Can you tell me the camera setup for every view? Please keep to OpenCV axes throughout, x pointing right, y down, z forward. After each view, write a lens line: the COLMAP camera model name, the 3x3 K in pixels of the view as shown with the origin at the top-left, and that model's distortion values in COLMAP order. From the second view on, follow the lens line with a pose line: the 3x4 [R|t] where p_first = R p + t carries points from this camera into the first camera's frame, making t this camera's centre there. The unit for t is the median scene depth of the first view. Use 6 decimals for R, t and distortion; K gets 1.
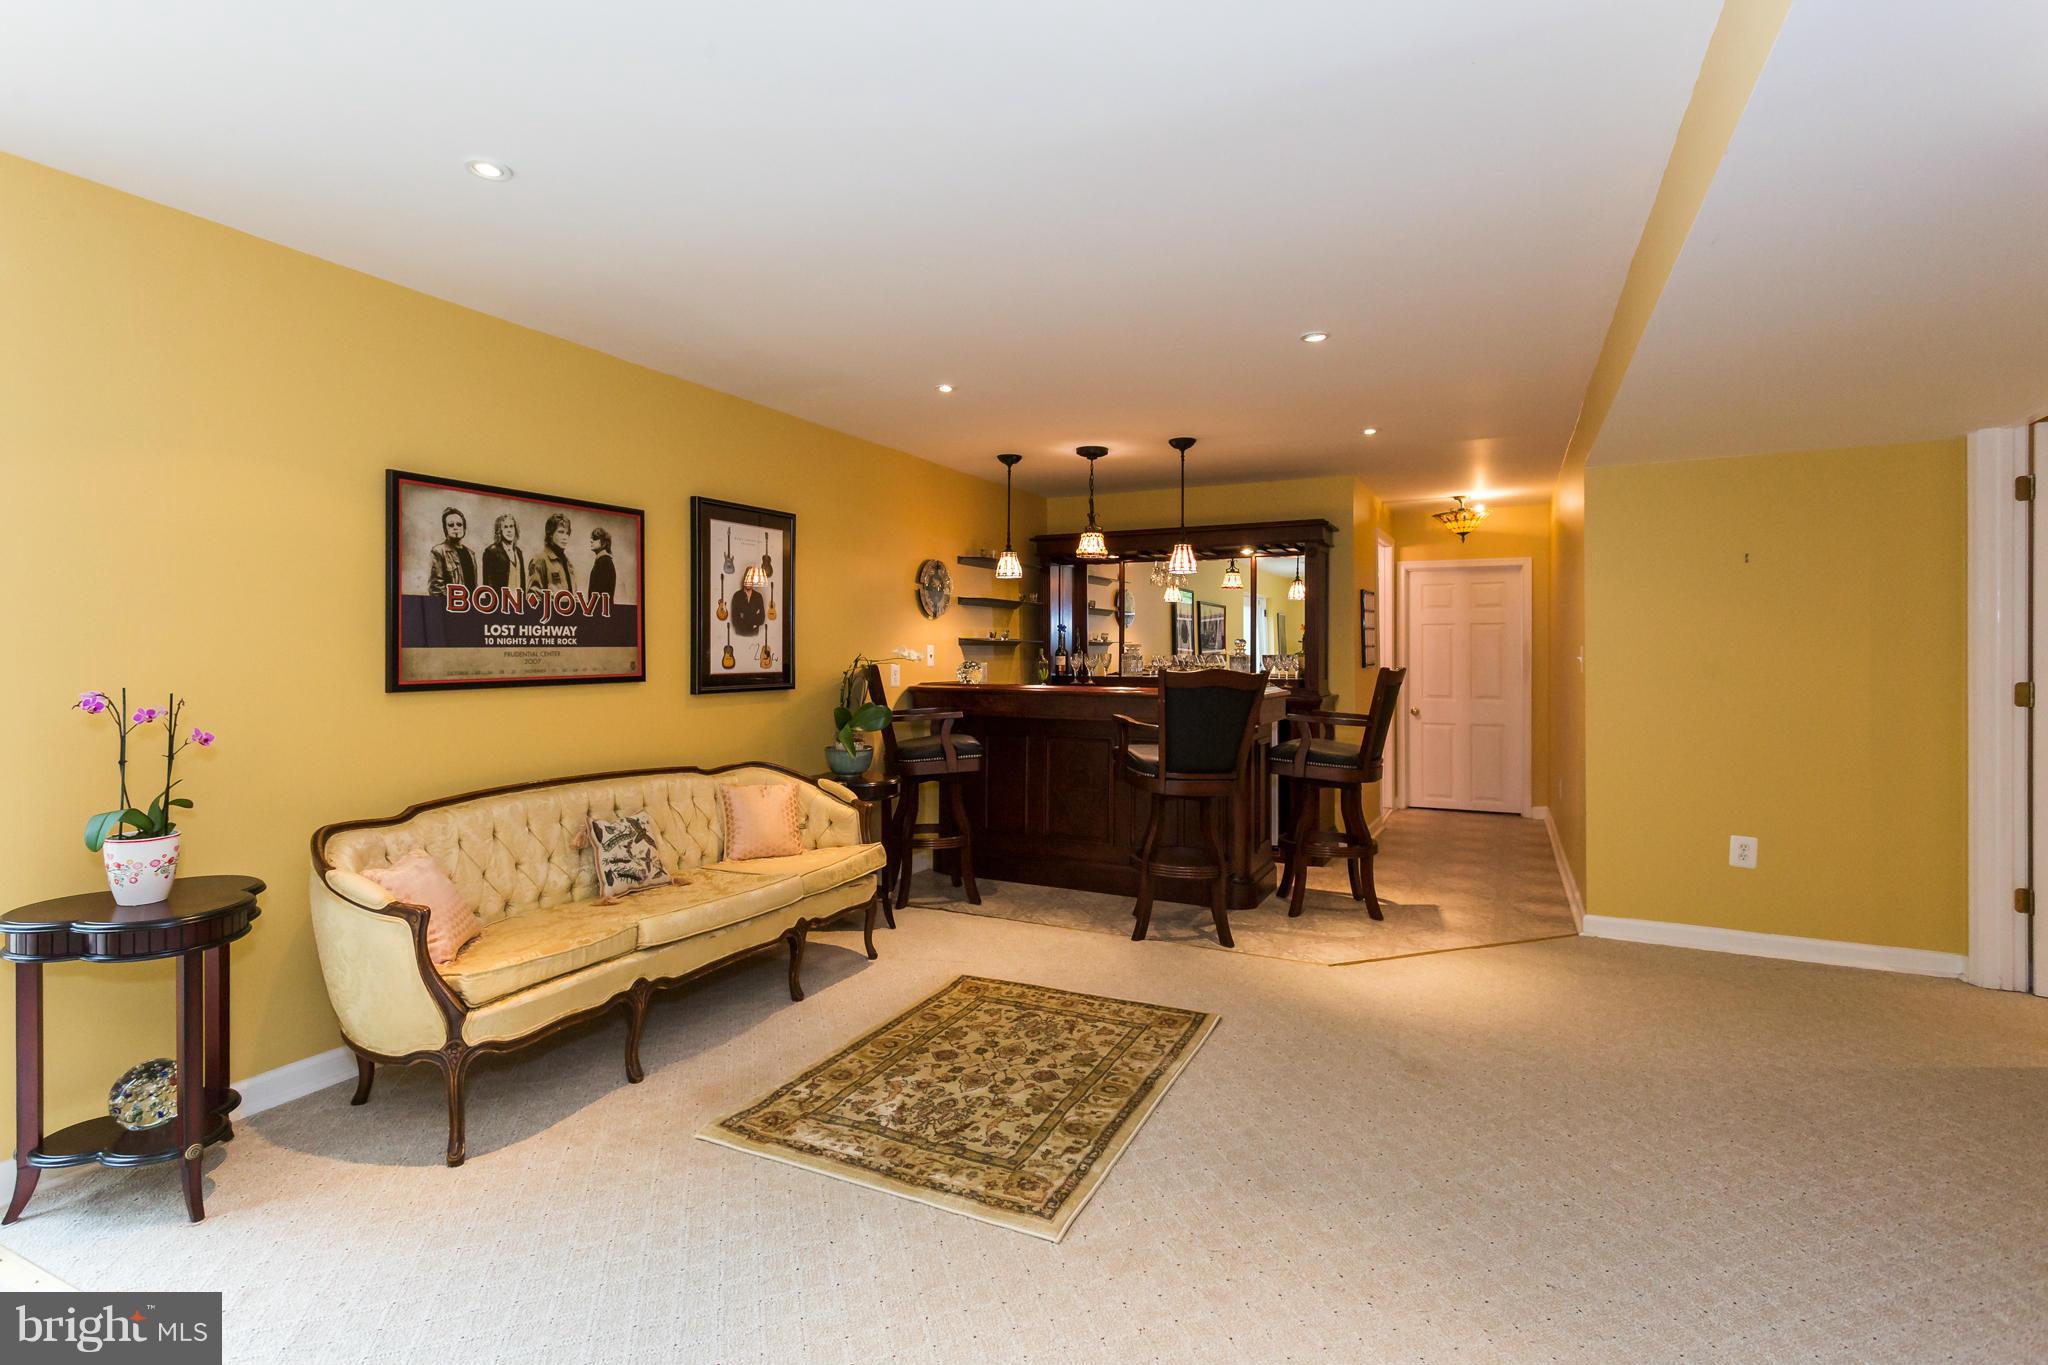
lens RADIAL K [[986.8, 0, 1028.2], [0, 986.8, 645.0], [0, 0, 1]] dist [0.014382, 0.000755]
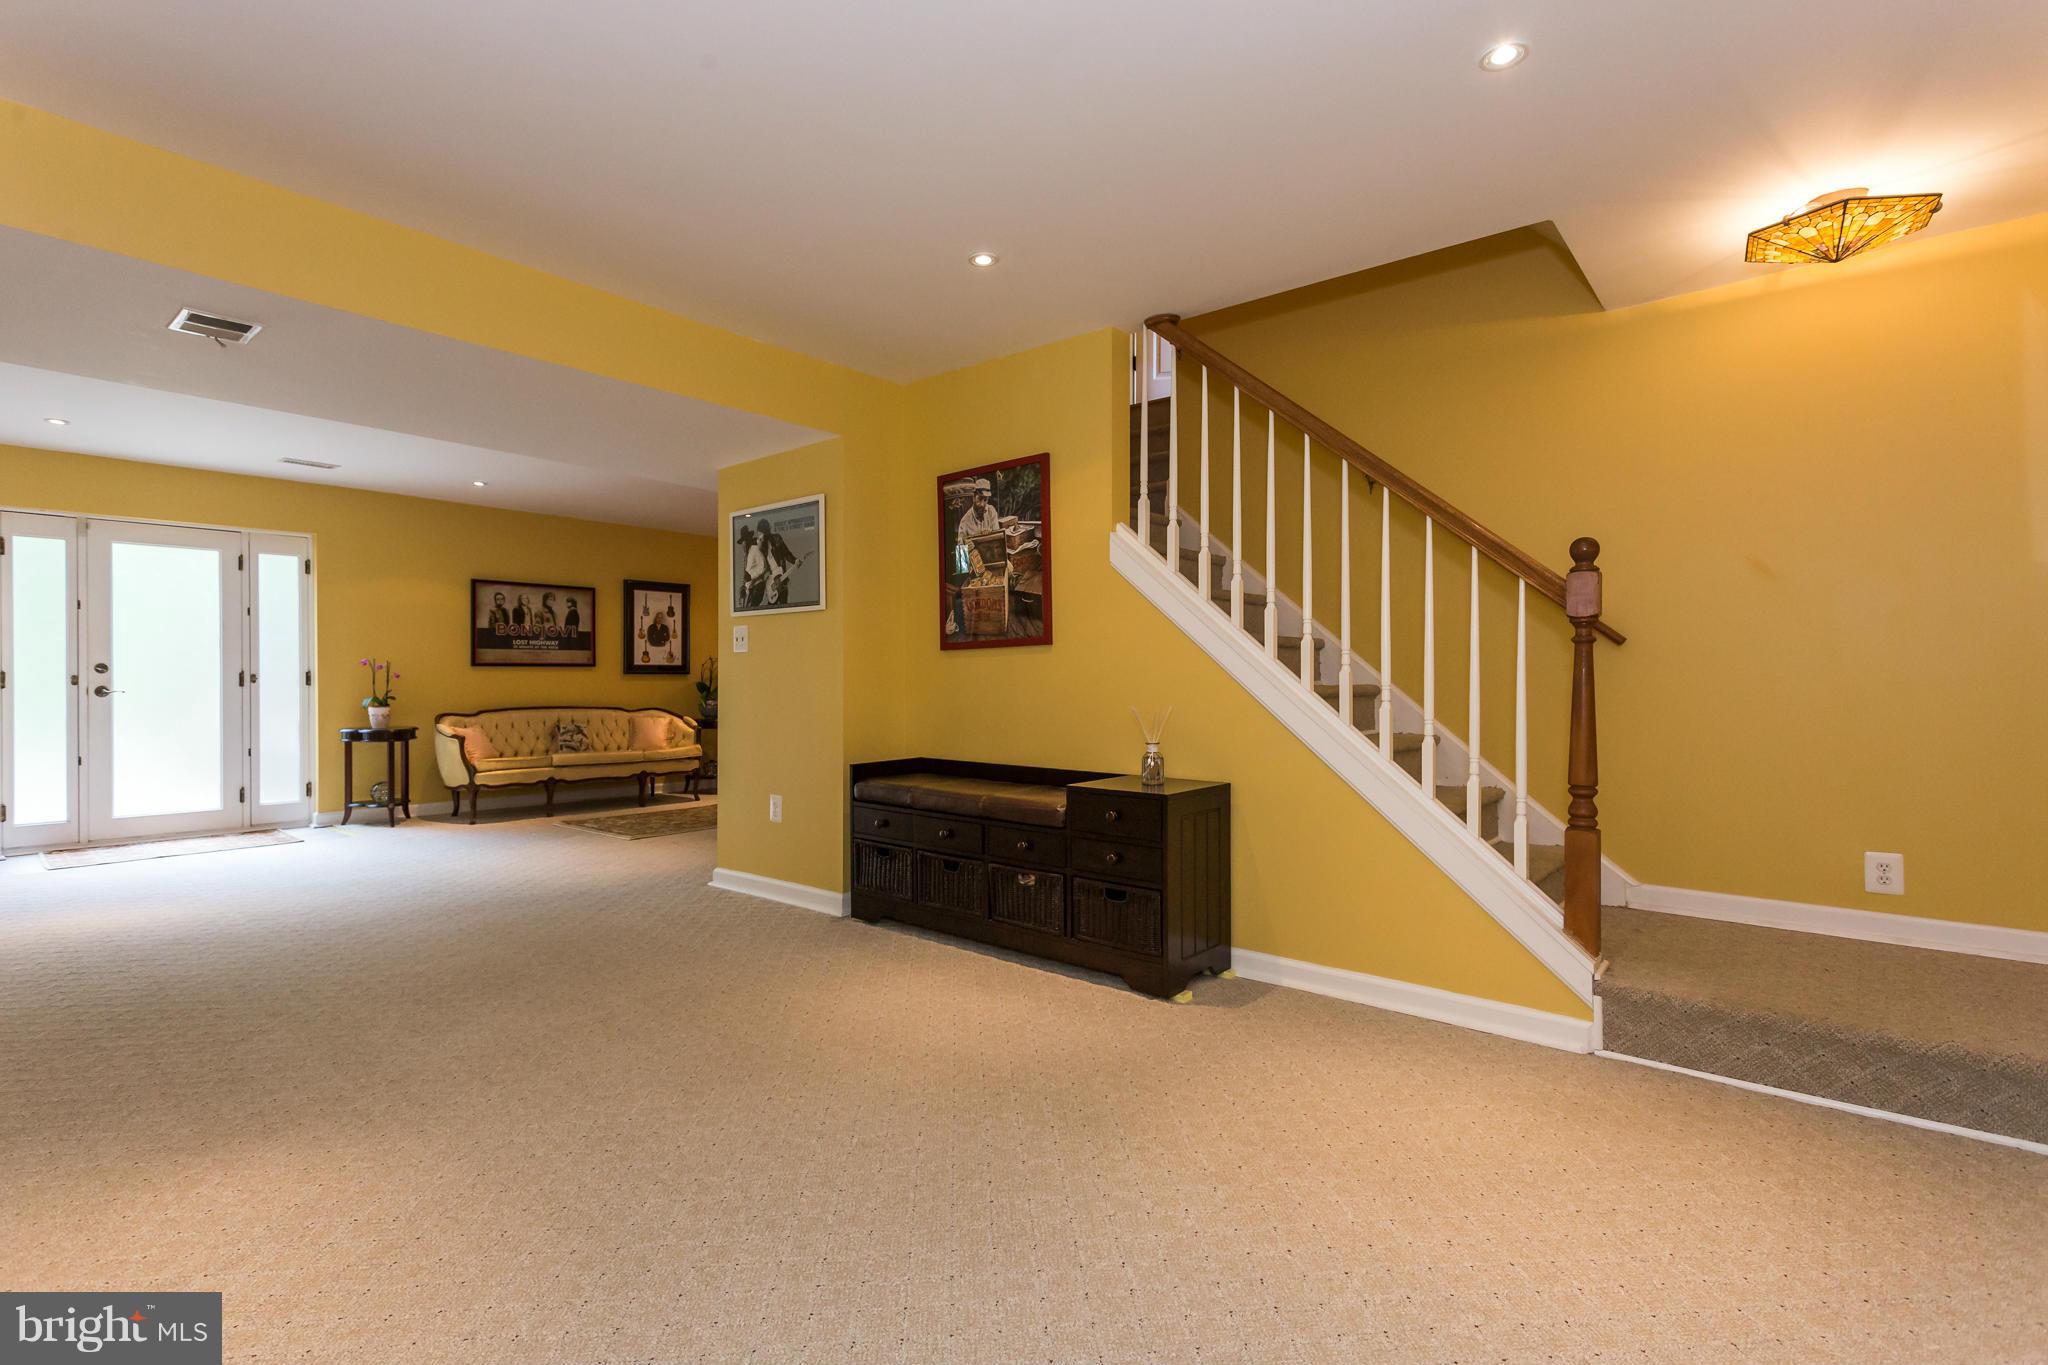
lens RADIAL K [[986.8, 0, 1028.2], [0, 986.8, 645.0], [0, 0, 1]] dist [0.014382, 0.000755]
pose [[0.974107, -0.018082, -0.225361, 1.137274], [0.009941, 0.999258, -0.037210, 0.088162], [0.225867, 0.034006, 0.973564, -0.995229]]
